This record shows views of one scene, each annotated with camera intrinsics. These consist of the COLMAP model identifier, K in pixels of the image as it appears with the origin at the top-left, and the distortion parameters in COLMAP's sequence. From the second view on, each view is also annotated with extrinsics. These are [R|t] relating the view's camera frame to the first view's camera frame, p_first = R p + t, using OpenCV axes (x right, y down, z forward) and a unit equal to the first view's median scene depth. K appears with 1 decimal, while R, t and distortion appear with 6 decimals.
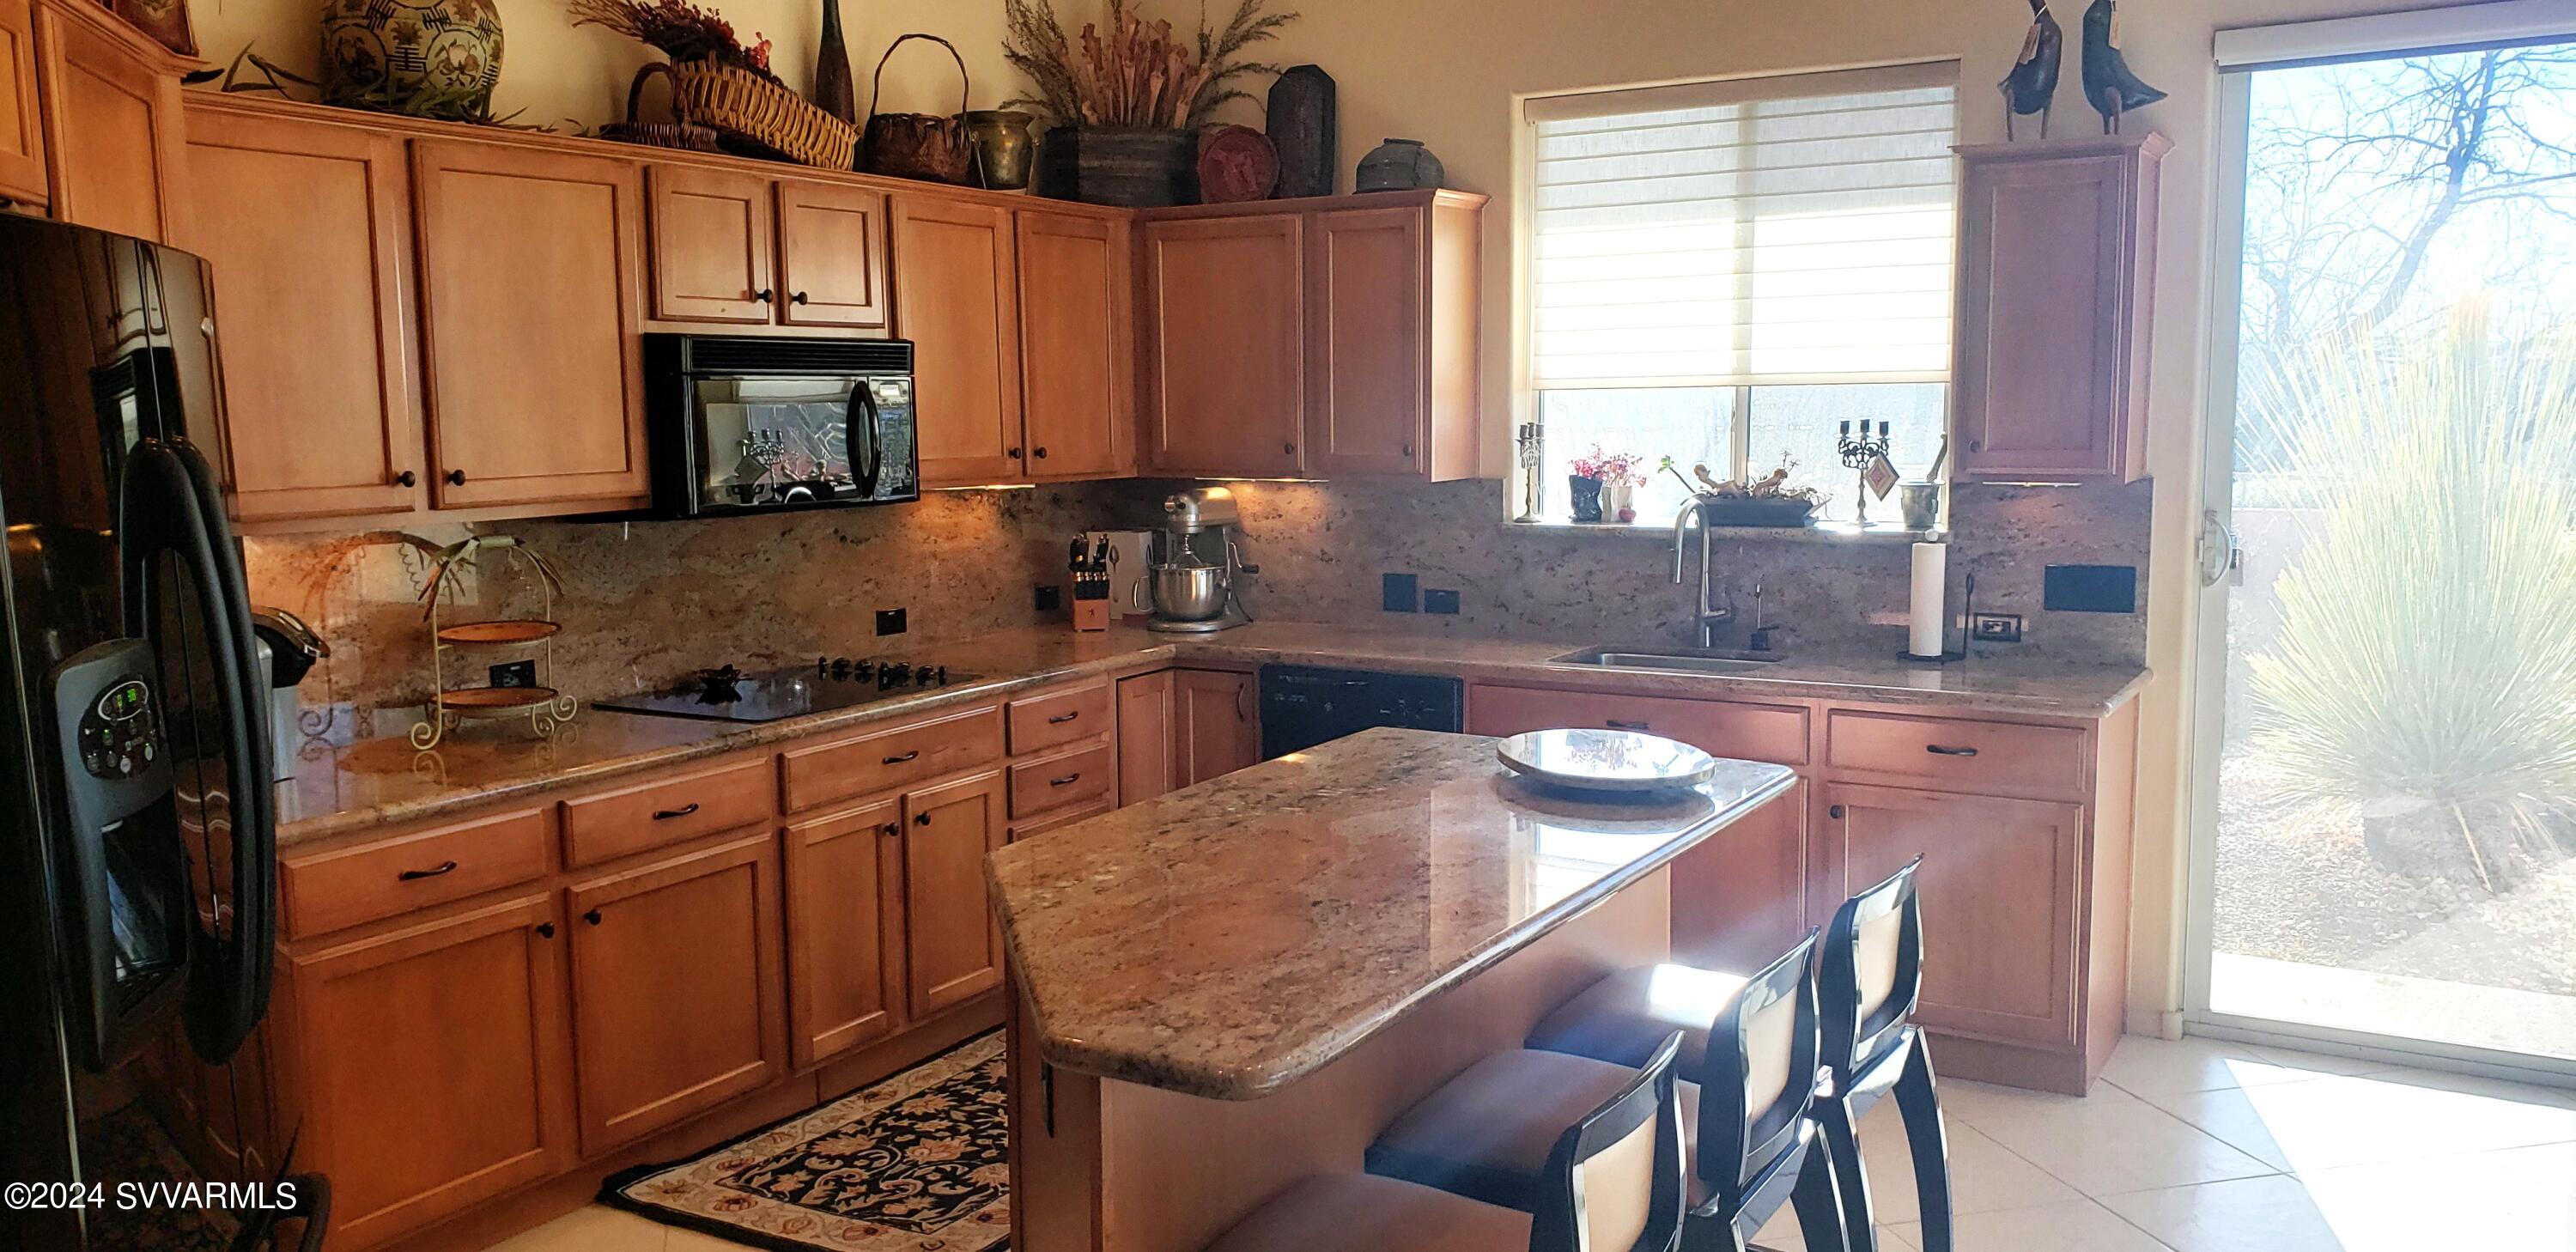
lens RADIAL K [[1957.4, 0, 1288.0], [0, 1957.4, 626.0], [0, 0, 1]] dist [0.133633, -0.000853]
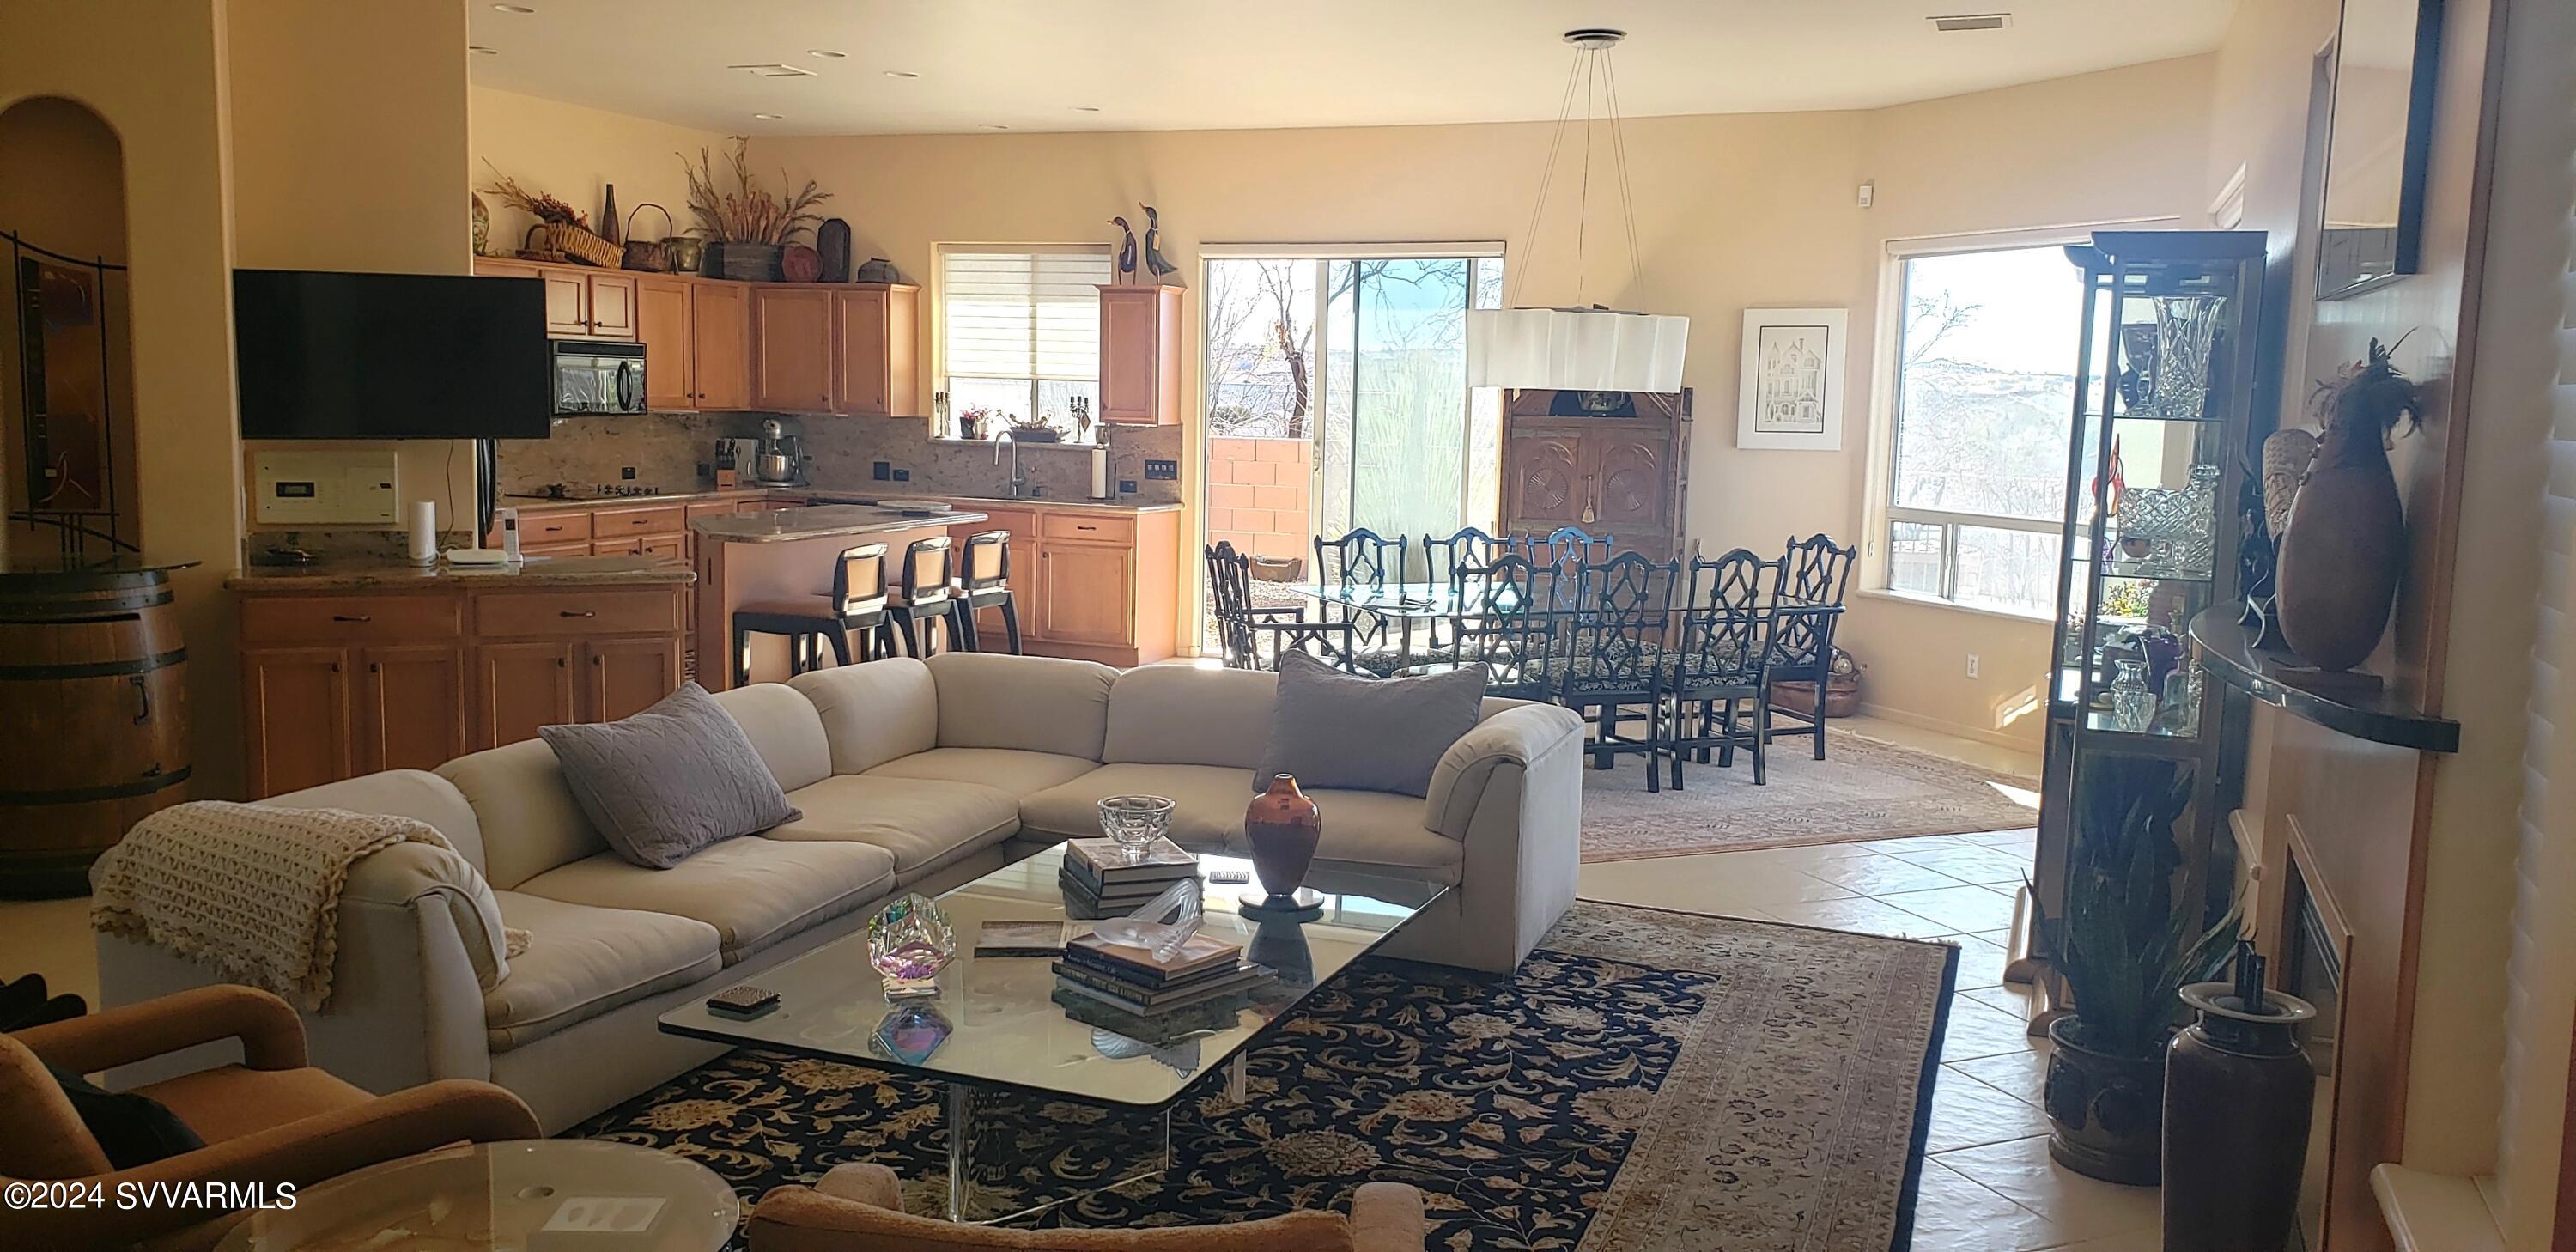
lens RADIAL K [[1968.1, 0, 1346.4], [0, 1968.1, 650.2], [0, 0, 1]] dist [-0.002555, -0.000792]
pose [[0.979517, 0.013986, 0.200874, 0.135641], [-0.017194, 0.999751, 0.014234, 0.147237], [-0.200625, -0.017396, 0.979514, -1.256228]]
